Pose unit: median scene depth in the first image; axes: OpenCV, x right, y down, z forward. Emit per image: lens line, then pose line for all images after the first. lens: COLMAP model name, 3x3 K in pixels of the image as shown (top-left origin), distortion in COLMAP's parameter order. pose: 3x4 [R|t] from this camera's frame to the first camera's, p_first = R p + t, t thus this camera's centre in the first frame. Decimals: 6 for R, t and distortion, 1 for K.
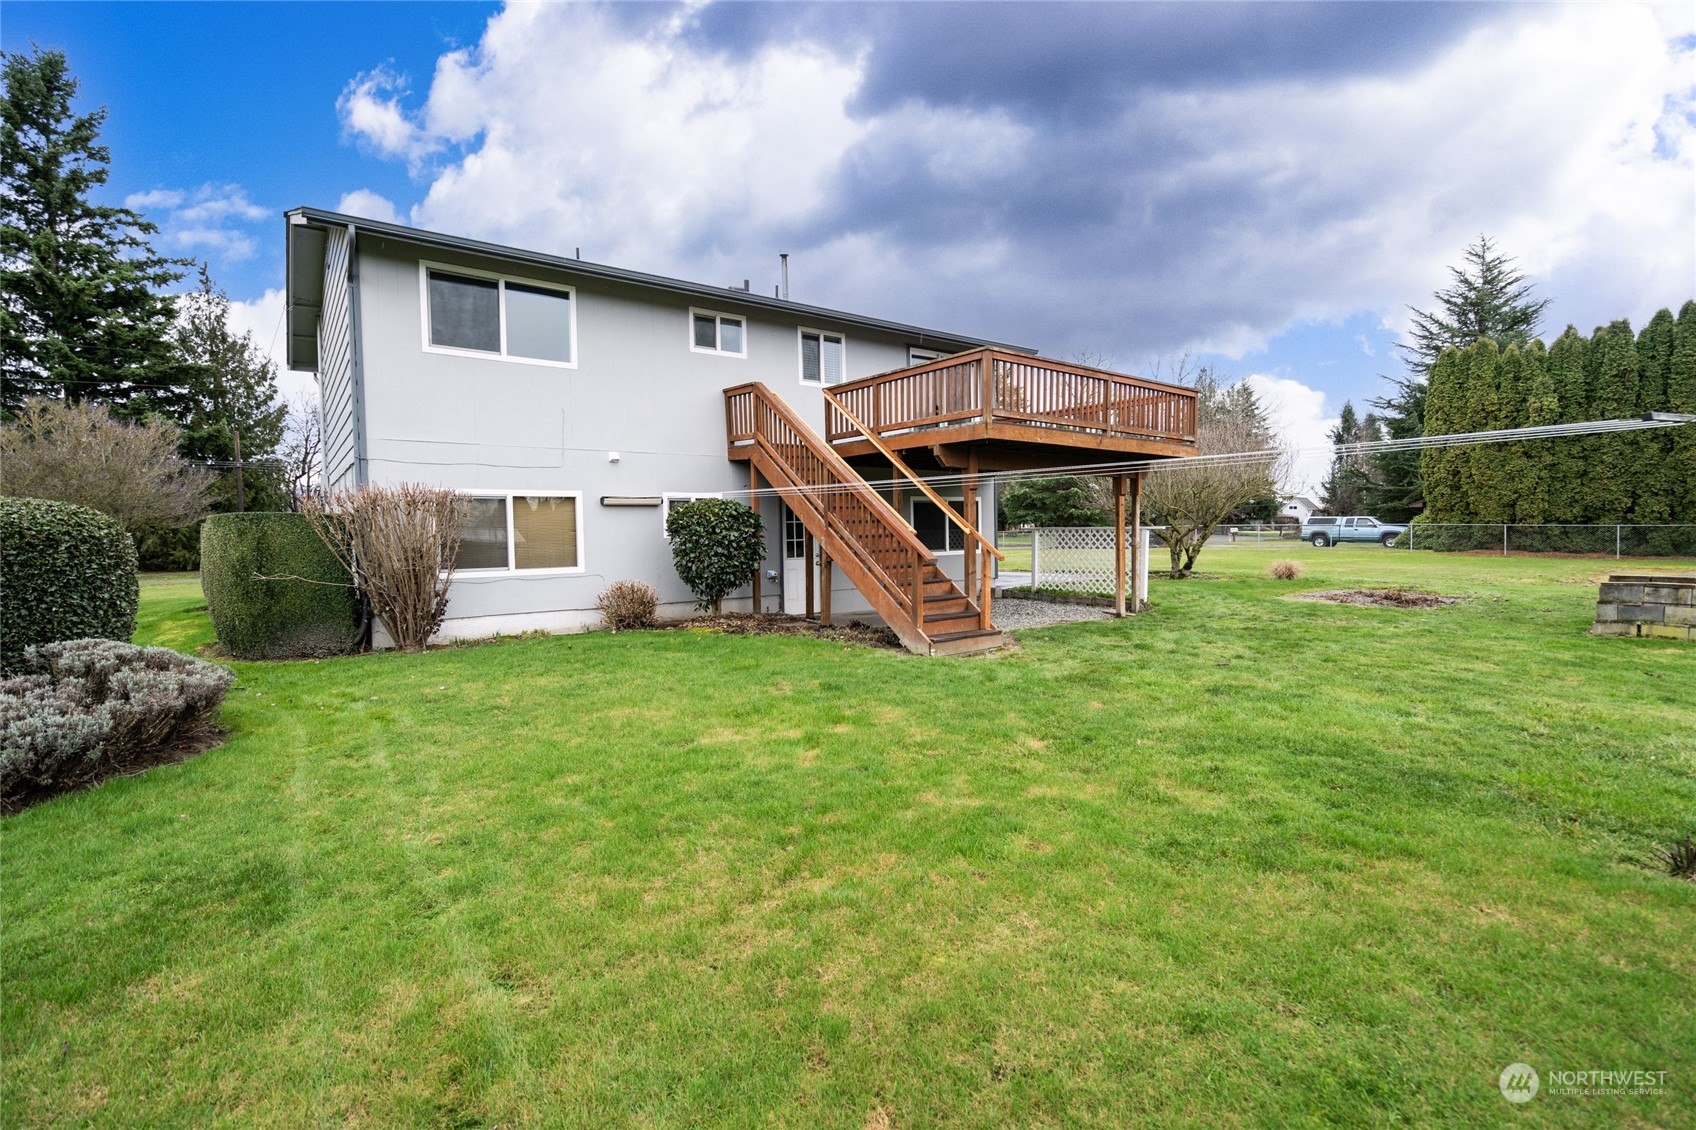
lens RADIAL K [[772.7, 0, 849.1], [0, 772.7, 559.4], [0, 0, 1]] dist [0.000352, 0.000653]
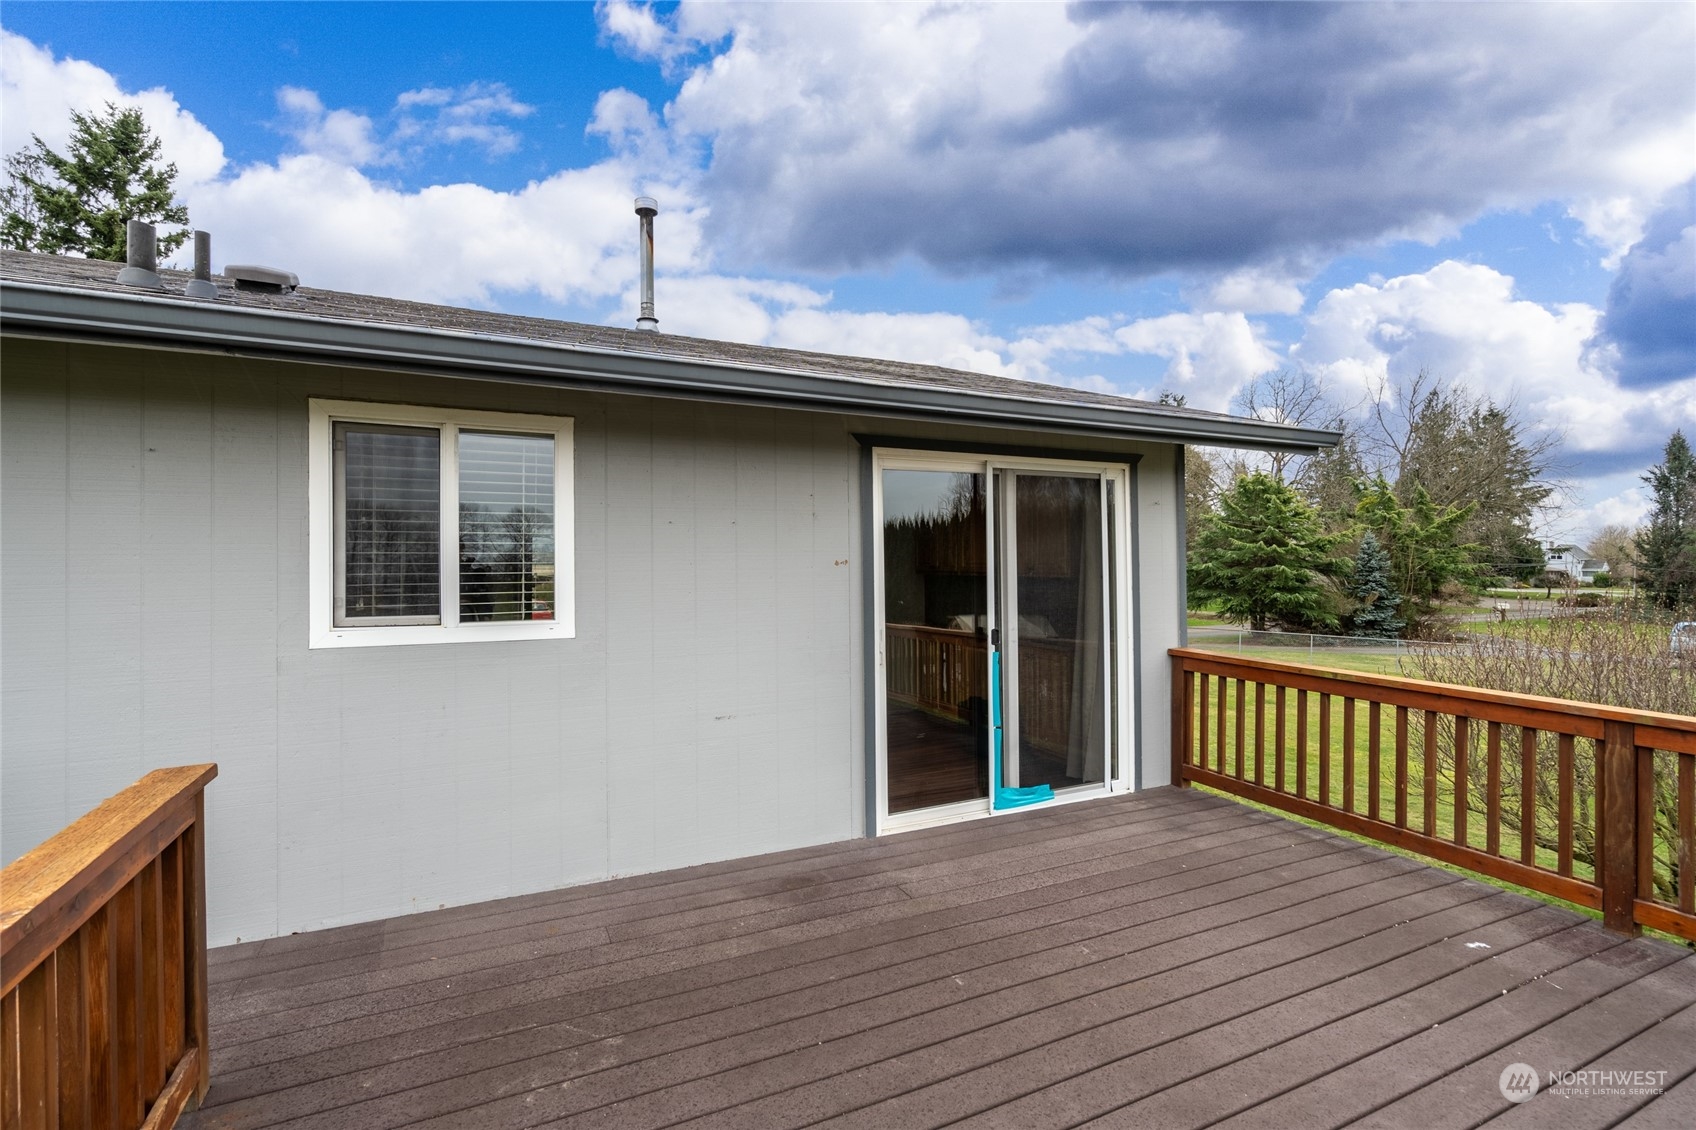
lens RADIAL K [[772.7, 0, 849.1], [0, 772.7, 559.4], [0, 0, 1]] dist [0.000352, 0.000653]
pose [[0.980199, 0.010090, -0.197759, 0.068562], [-0.018257, 0.999052, -0.039514, -0.117600], [0.197172, 0.042342, 0.979454, 0.384894]]
